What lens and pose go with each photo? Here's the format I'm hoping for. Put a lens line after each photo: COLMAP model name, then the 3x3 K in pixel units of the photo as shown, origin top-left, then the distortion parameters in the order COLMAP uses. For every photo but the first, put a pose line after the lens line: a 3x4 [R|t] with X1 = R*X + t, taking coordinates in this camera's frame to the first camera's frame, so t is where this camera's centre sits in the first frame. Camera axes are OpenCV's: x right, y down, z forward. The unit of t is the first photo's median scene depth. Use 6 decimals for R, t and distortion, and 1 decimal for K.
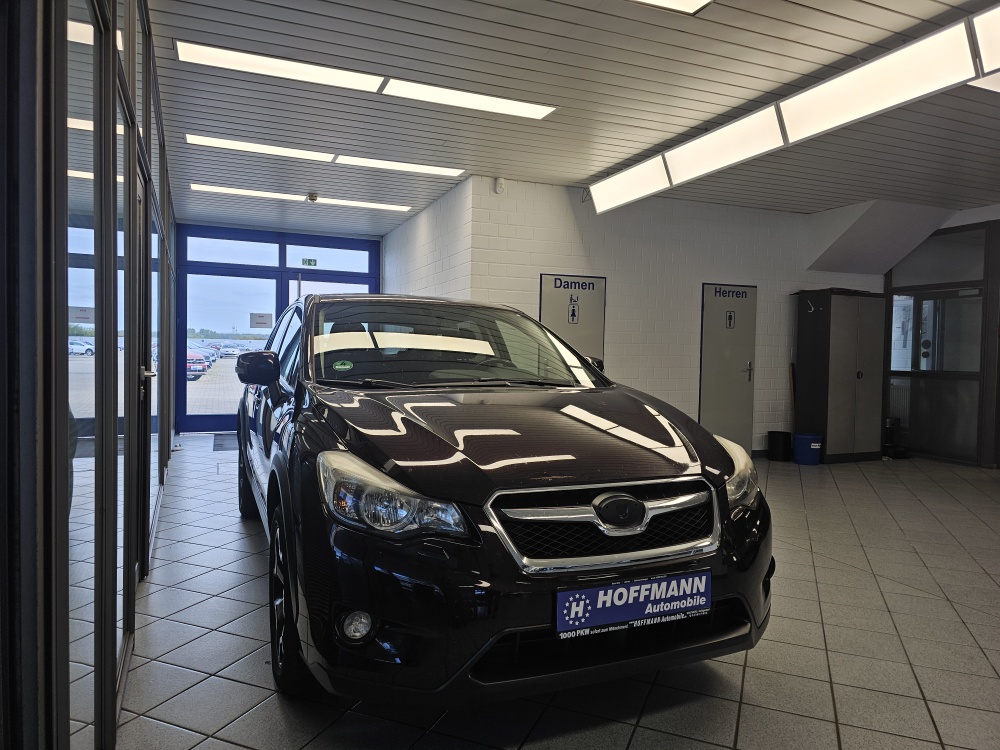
lens RADIAL K [[683.3, 0, 504.3], [0, 683.3, 380.3], [0, 0, 1]] dist [0.054418, -0.060767]
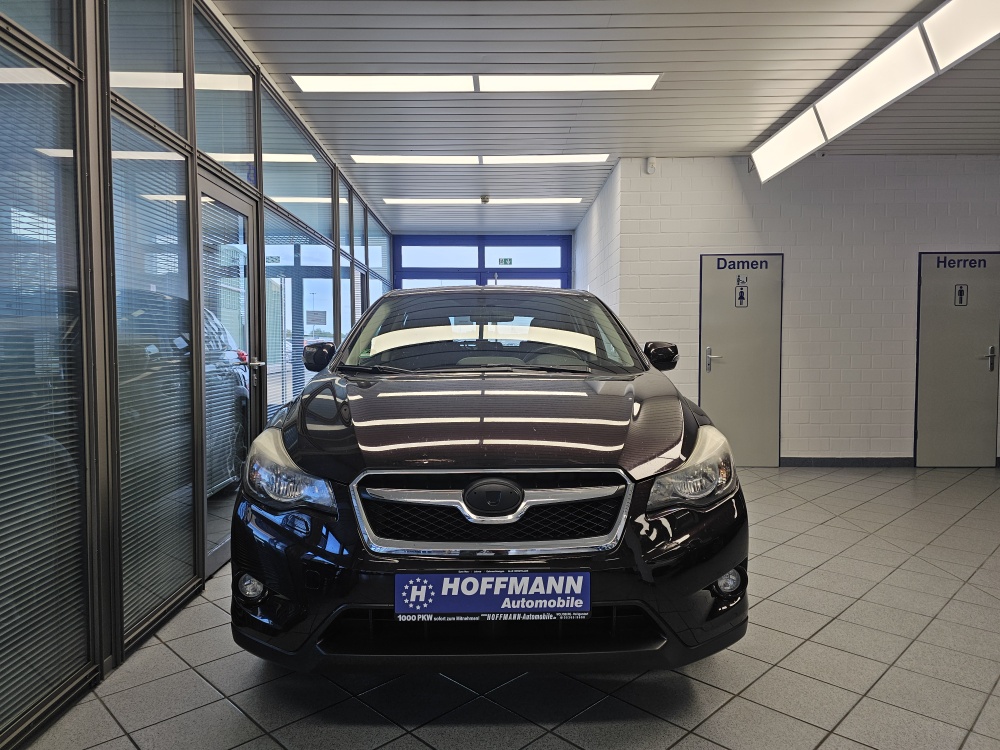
lens RADIAL K [[683.3, 0, 492.9], [0, 683.3, 380.8], [0, 0, 1]] dist [0.054418, -0.060767]
pose [[0.922209, -0.001624, -0.386689, 0.207795], [0.004515, 0.999968, 0.006569, 0.008328], [0.386666, -0.007804, 0.922187, 0.049091]]
